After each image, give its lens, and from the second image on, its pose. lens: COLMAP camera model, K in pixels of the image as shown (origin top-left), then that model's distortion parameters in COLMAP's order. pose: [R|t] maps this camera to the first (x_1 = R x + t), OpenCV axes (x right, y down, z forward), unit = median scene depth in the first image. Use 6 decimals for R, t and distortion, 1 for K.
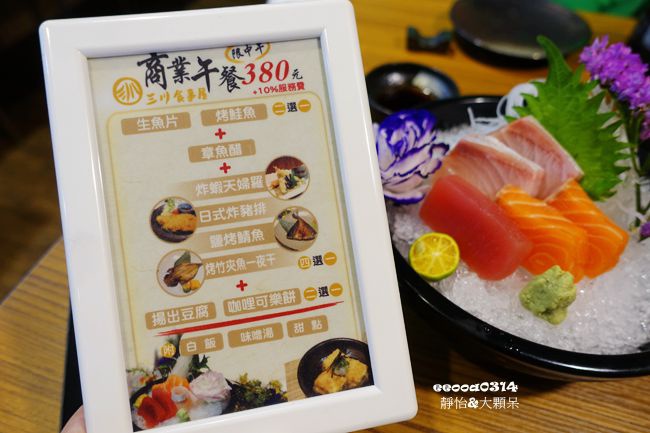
lens RADIAL K [[443.7, 0, 325.0], [0, 443.7, 216.5], [0, 0, 1]] dist [-0.001300, -0.000577]
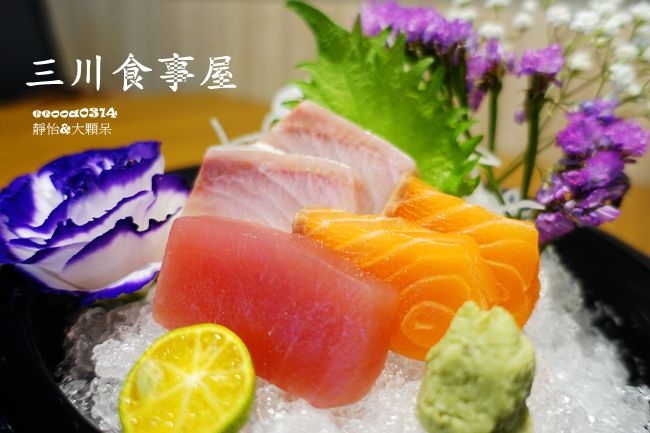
lens RADIAL K [[443.7, 0, 325.0], [0, 443.7, 216.5], [0, 0, 1]] dist [-0.001300, -0.000577]
pose [[0.882898, -0.112161, 0.455973, 0.193691], [0.300725, 0.880843, -0.365622, 0.133948], [-0.360632, 0.459929, 0.811424, 0.590595]]
